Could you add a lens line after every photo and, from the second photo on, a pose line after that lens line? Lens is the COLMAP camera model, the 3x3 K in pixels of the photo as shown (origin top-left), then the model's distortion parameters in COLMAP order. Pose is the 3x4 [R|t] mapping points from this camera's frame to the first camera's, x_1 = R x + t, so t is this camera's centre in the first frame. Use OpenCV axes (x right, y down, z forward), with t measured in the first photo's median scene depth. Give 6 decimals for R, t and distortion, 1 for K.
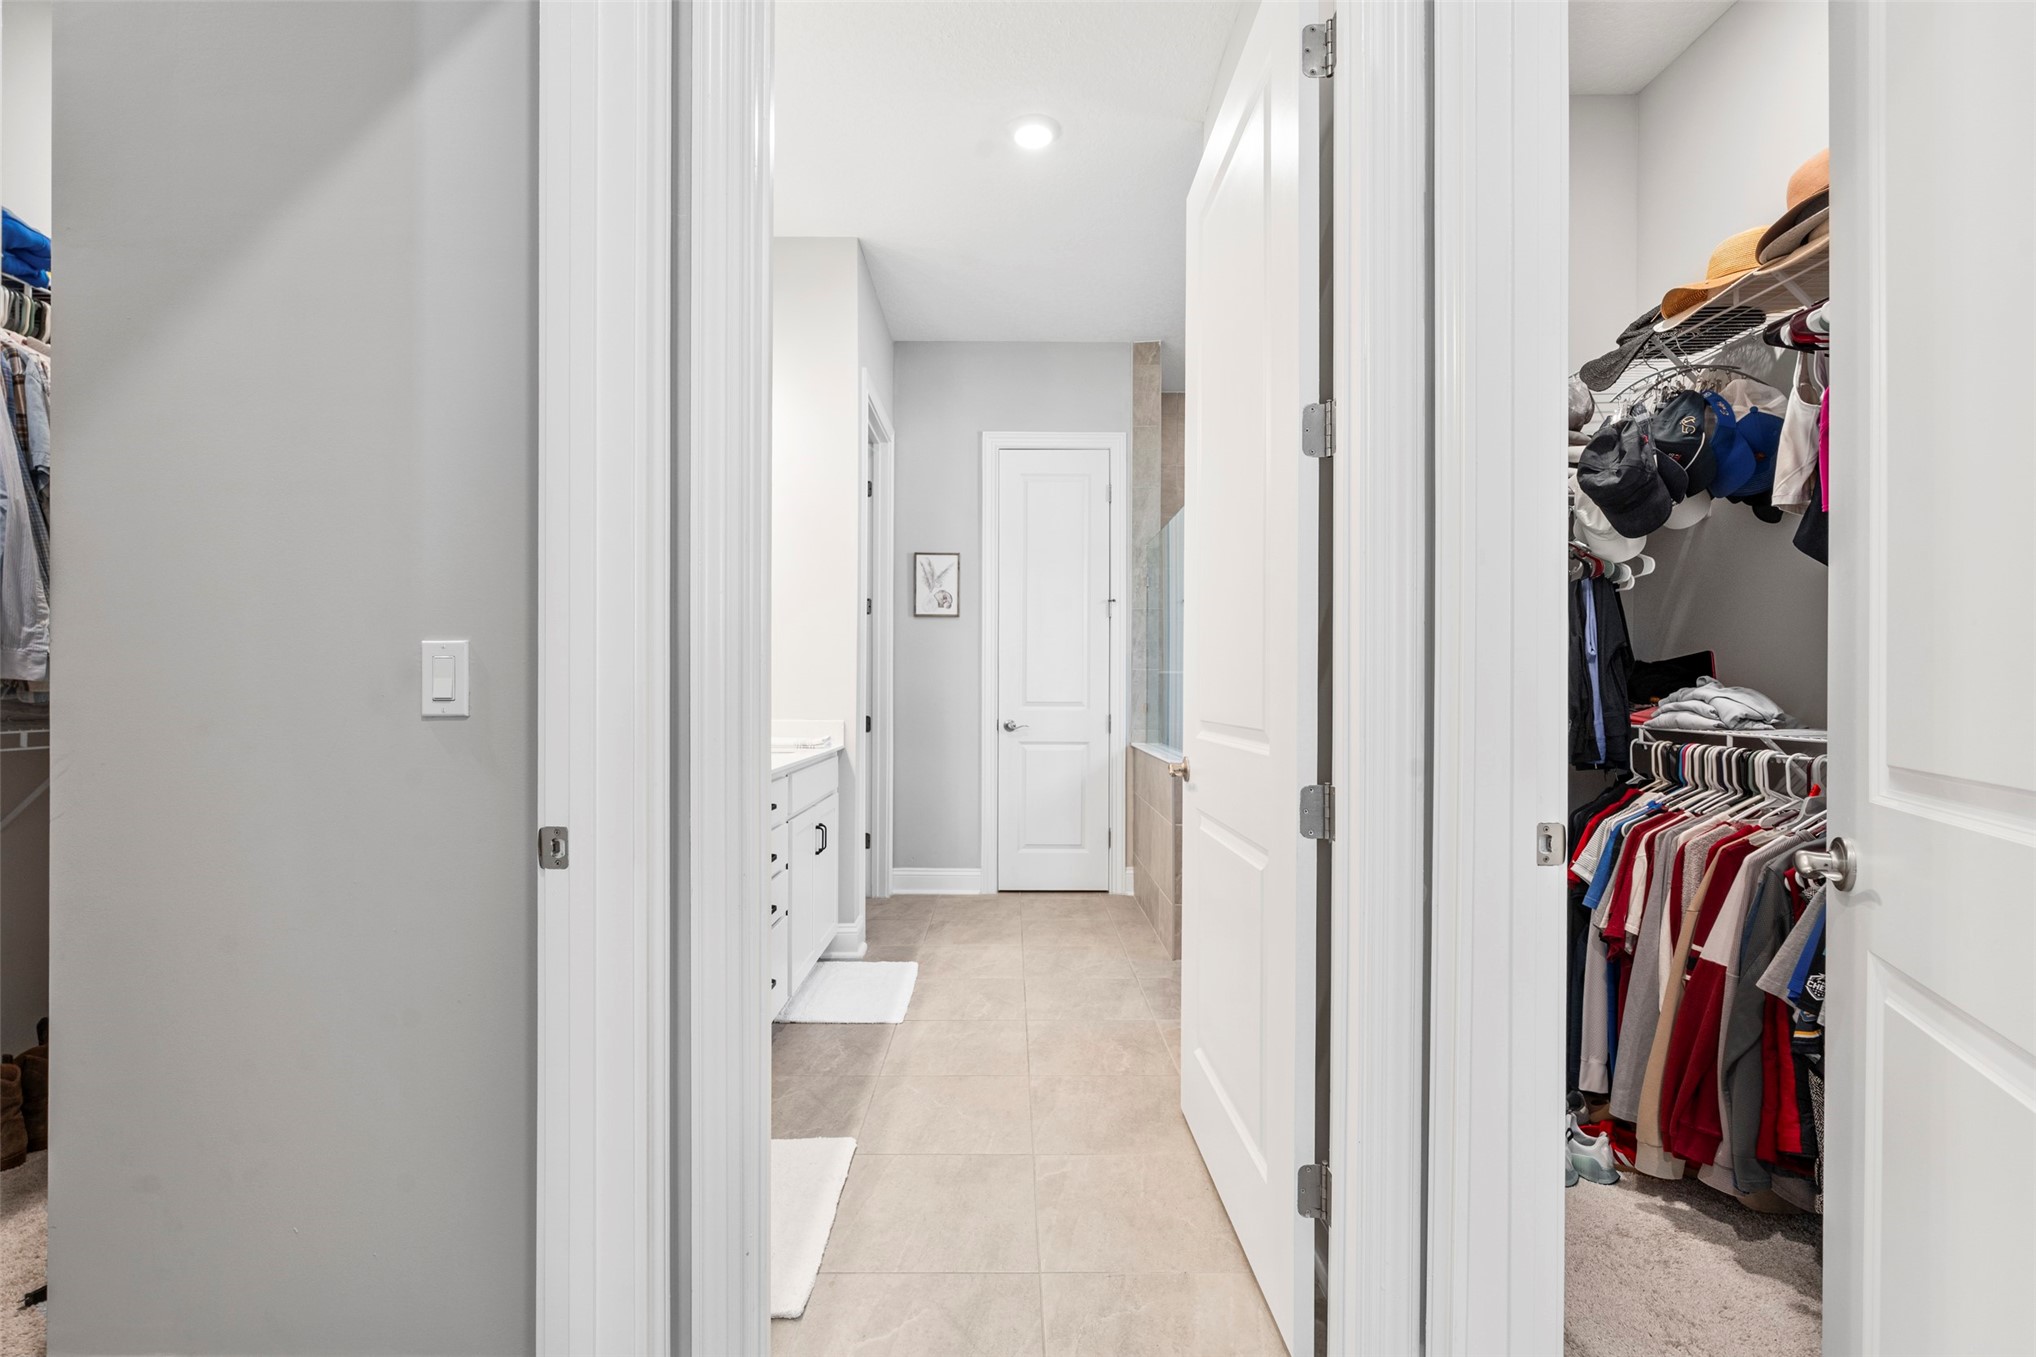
lens RADIAL K [[862.8, 0, 1018.0], [0, 862.8, 678.5], [0, 0, 1]] dist [-0.000938, -0.000085]
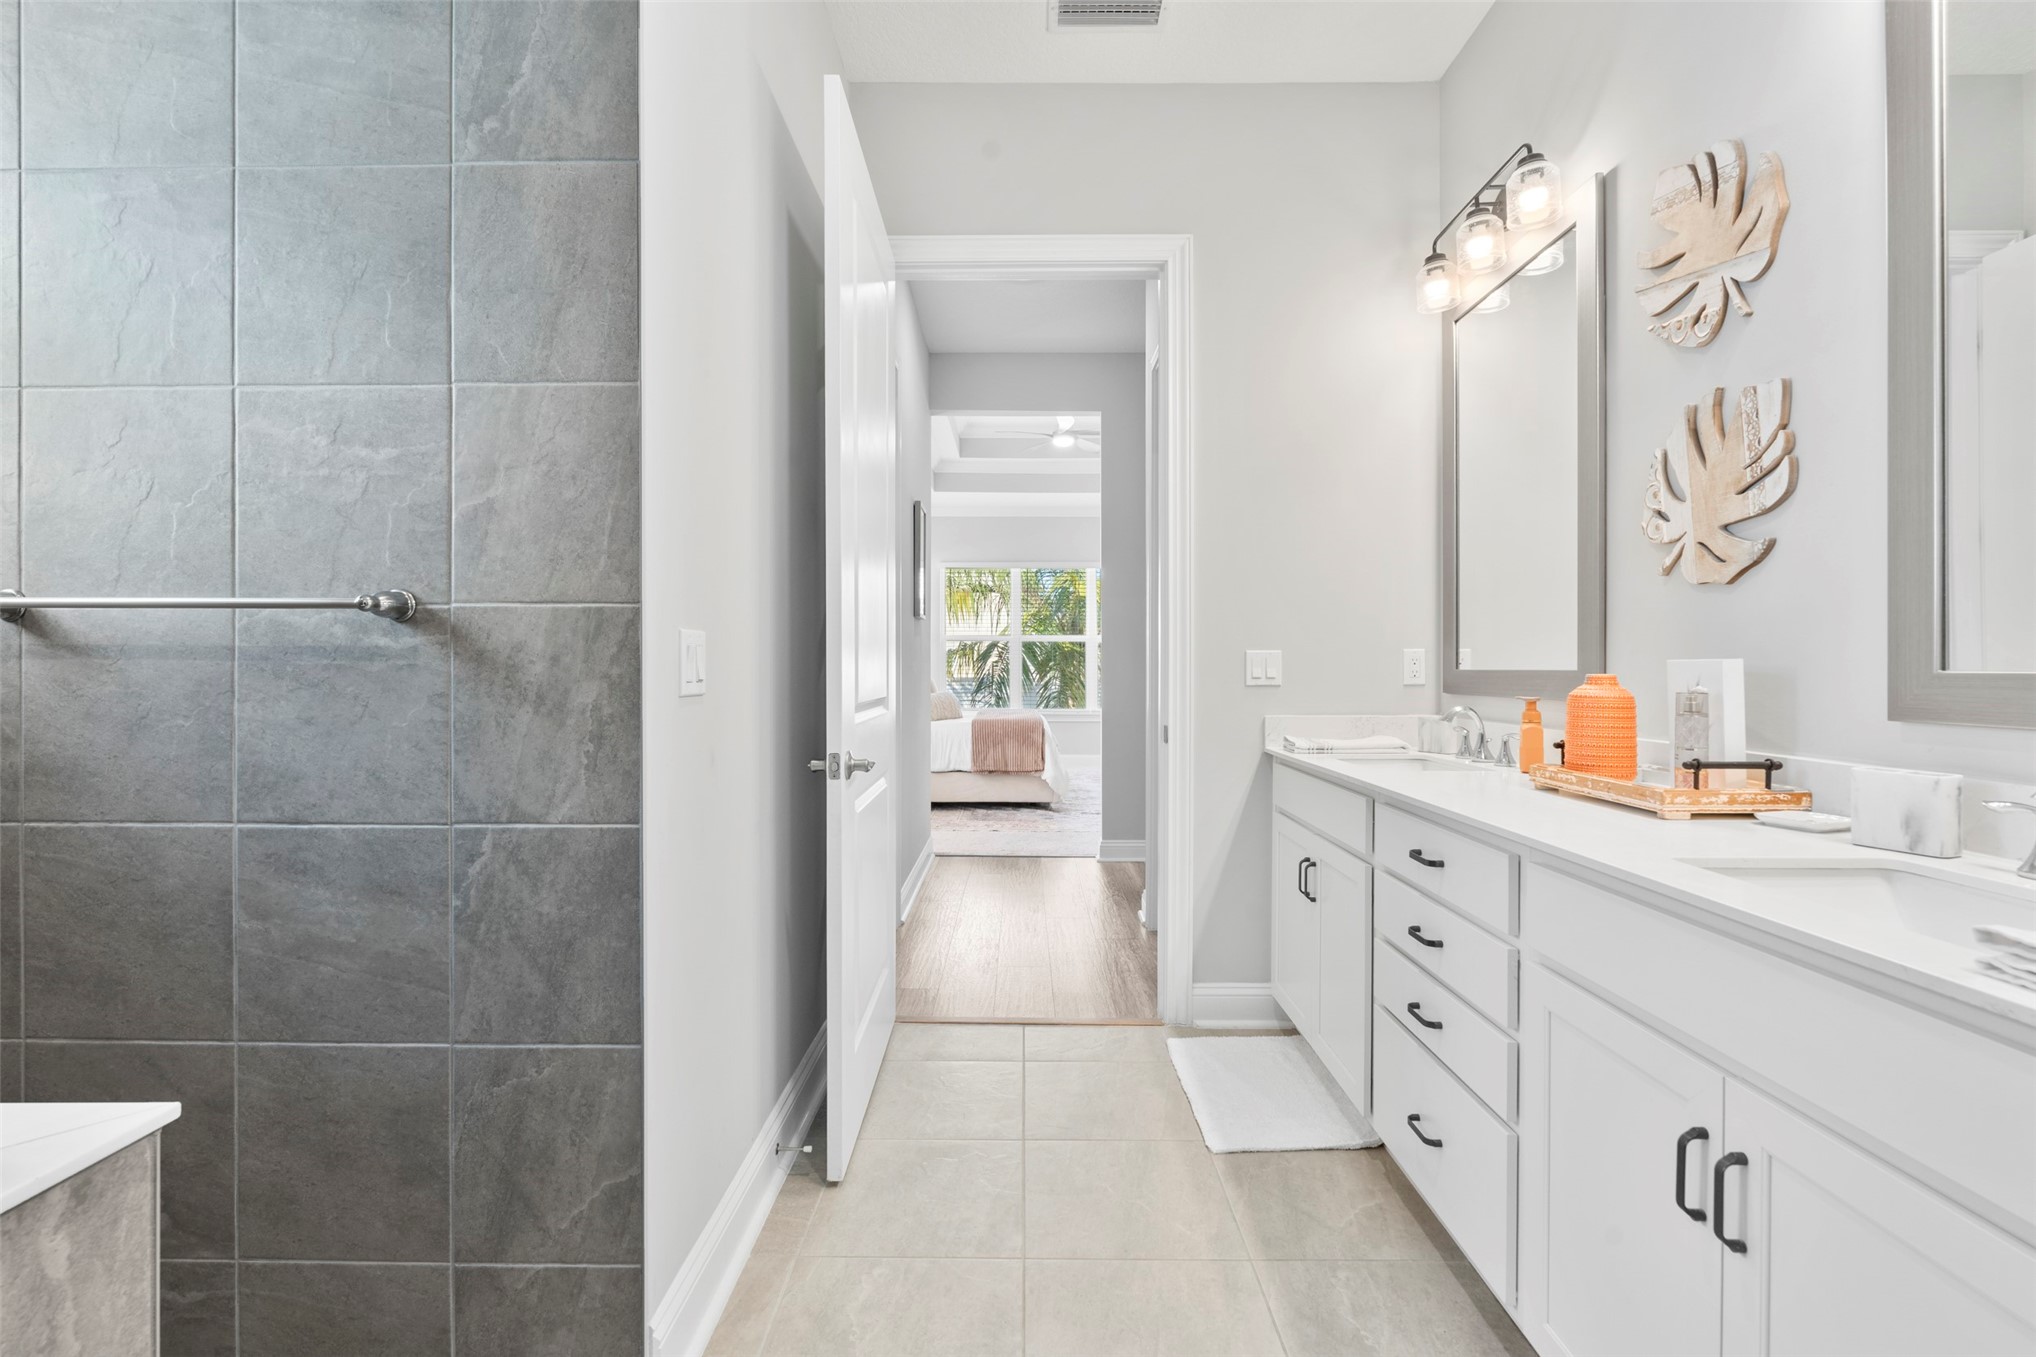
lens RADIAL K [[862.8, 0, 1018.0], [0, 862.8, 678.5], [0, 0, 1]] dist [-0.000938, -0.000085]
pose [[-0.999757, -0.001692, 0.021997, 0.003800], [-0.001786, 0.999989, -0.004262, 0.016774], [-0.021989, -0.004300, -0.999749, 1.695063]]
